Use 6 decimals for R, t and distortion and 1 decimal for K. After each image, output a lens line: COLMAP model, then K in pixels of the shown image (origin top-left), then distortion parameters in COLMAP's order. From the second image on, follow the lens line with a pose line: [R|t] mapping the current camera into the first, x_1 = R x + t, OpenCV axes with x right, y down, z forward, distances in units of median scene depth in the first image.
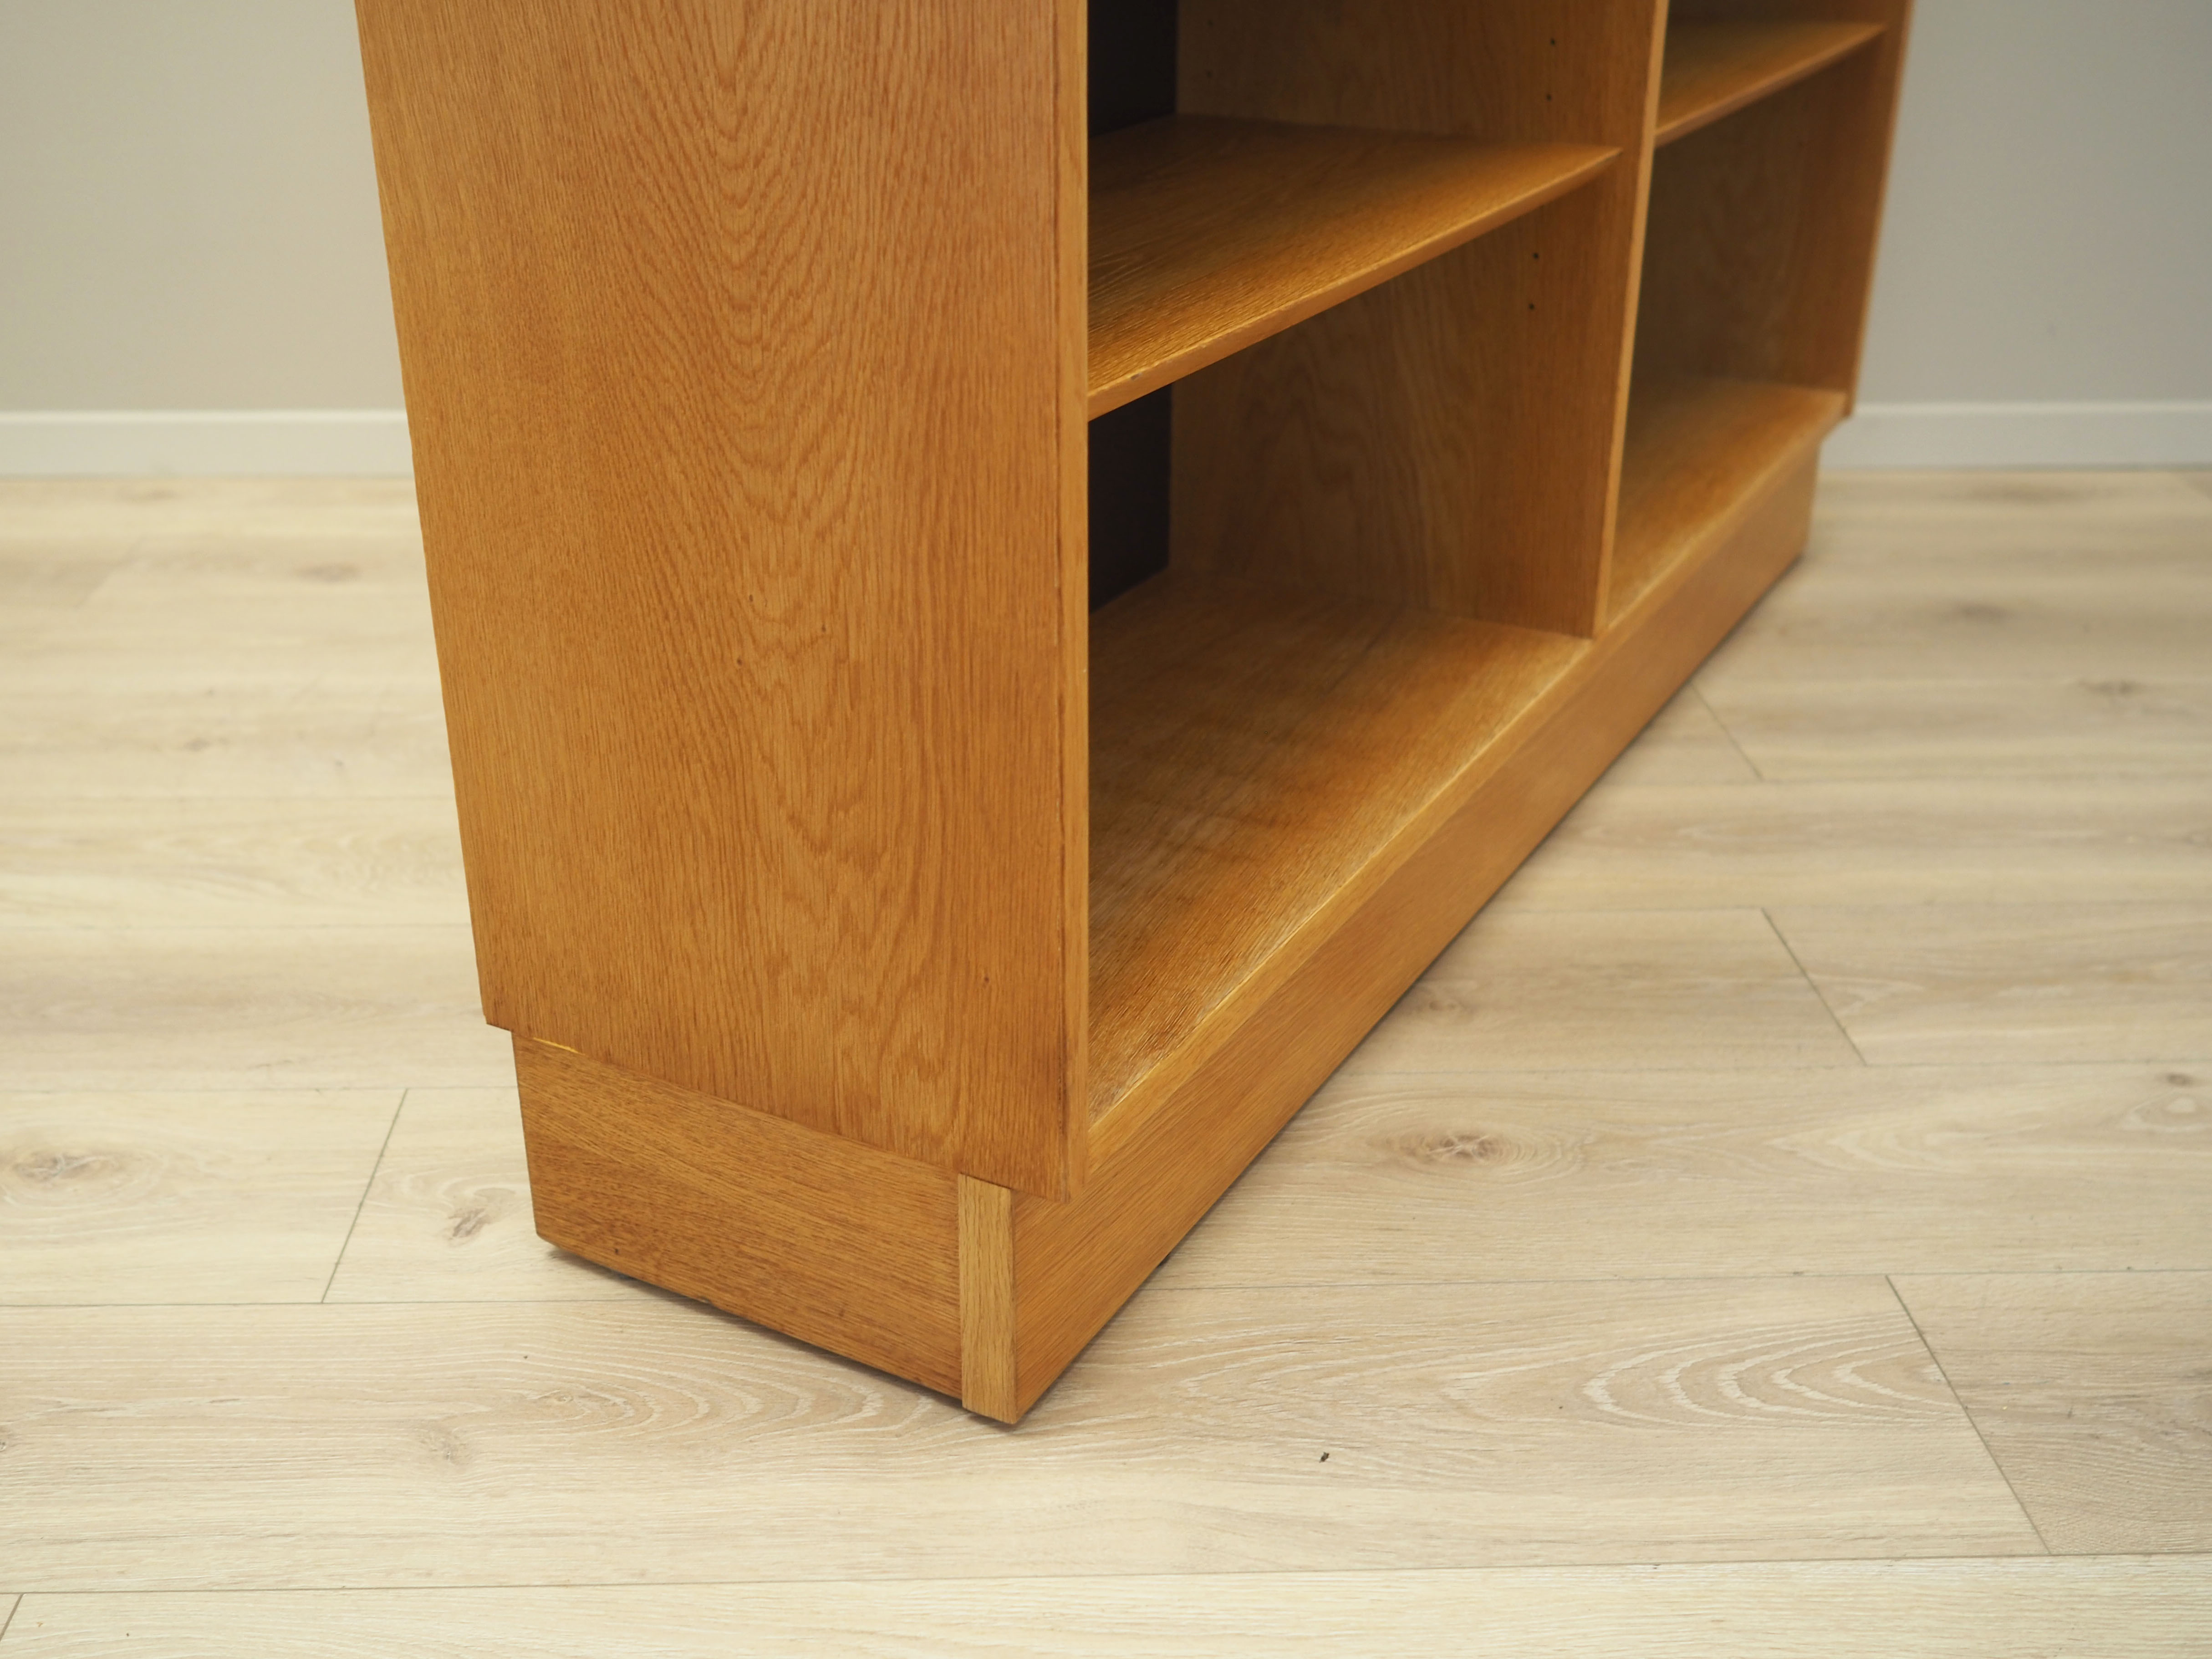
lens RADIAL K [[2219.0, 0, 1059.4], [0, 2219.0, 828.6], [0, 0, 1]] dist [0.000393, -0.000404]
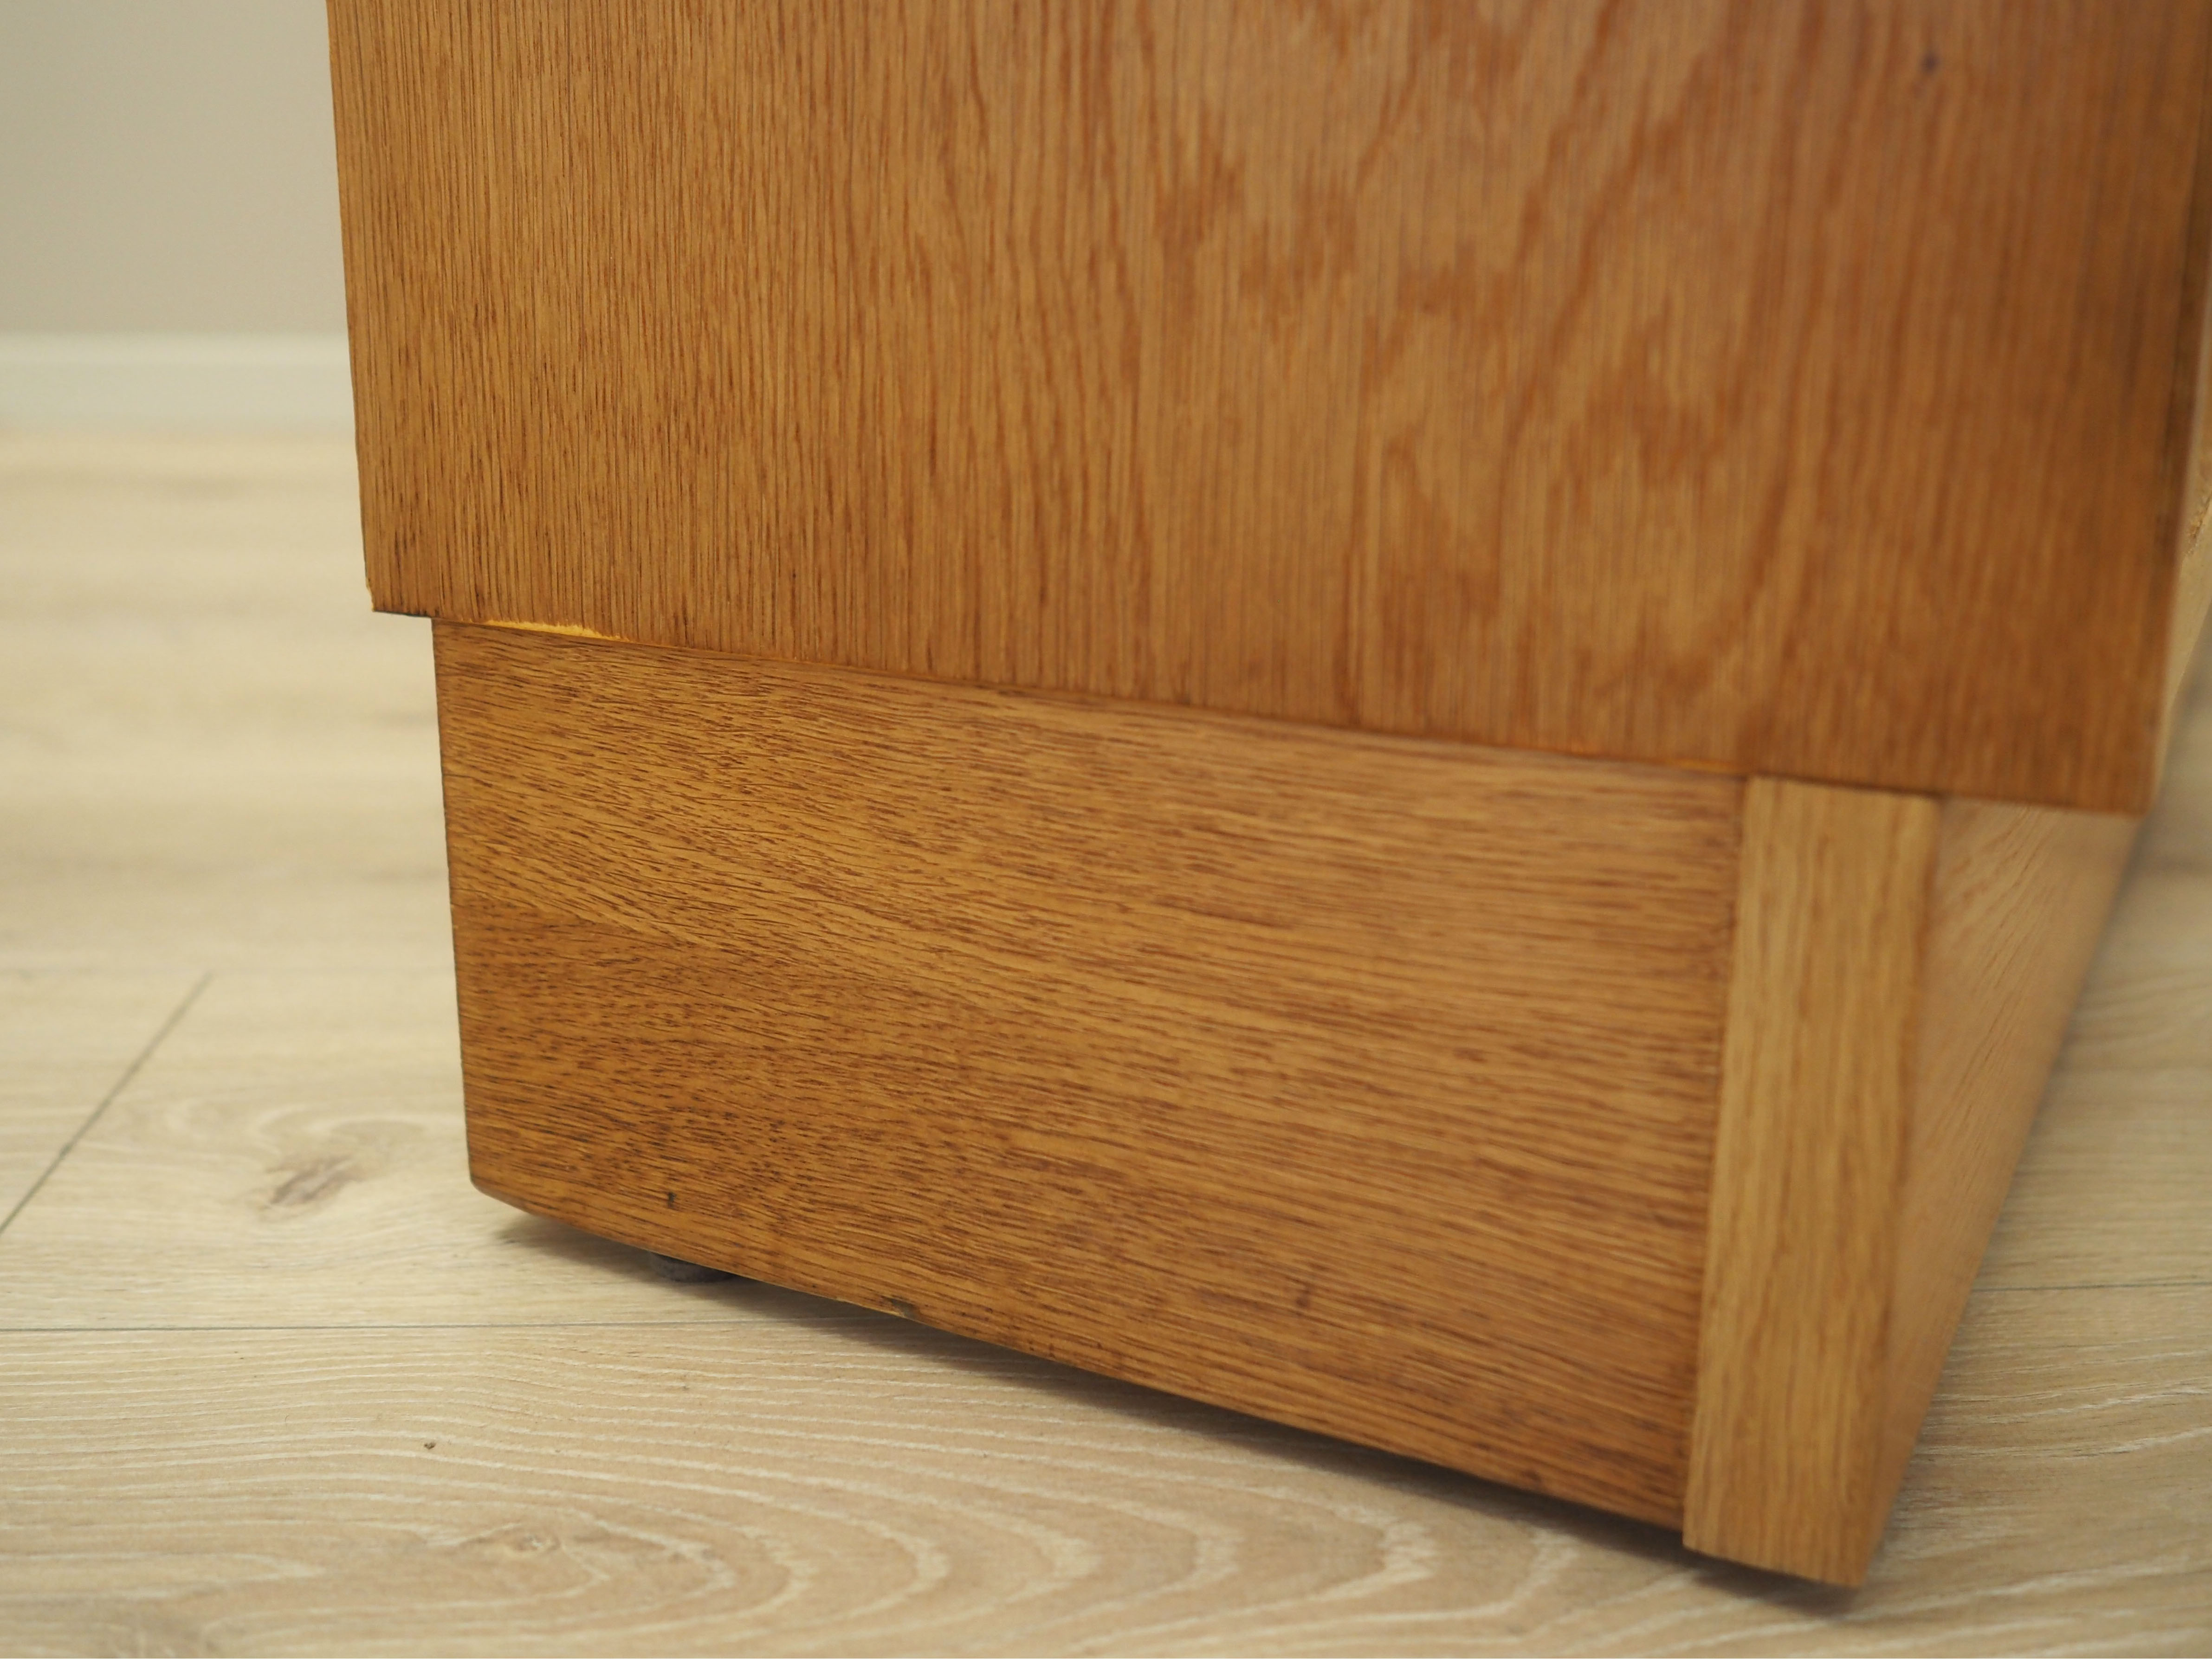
lens RADIAL K [[2233.2, 0, 1078.7], [0, 2233.2, 760.6], [0, 0, 1]] dist [-0.028121, 0.010295]
pose [[0.999548, 0.000907, 0.030059, -0.148917], [0.004852, 0.981584, -0.190970, 0.204686], [-0.029679, 0.191030, 0.981135, 0.633995]]
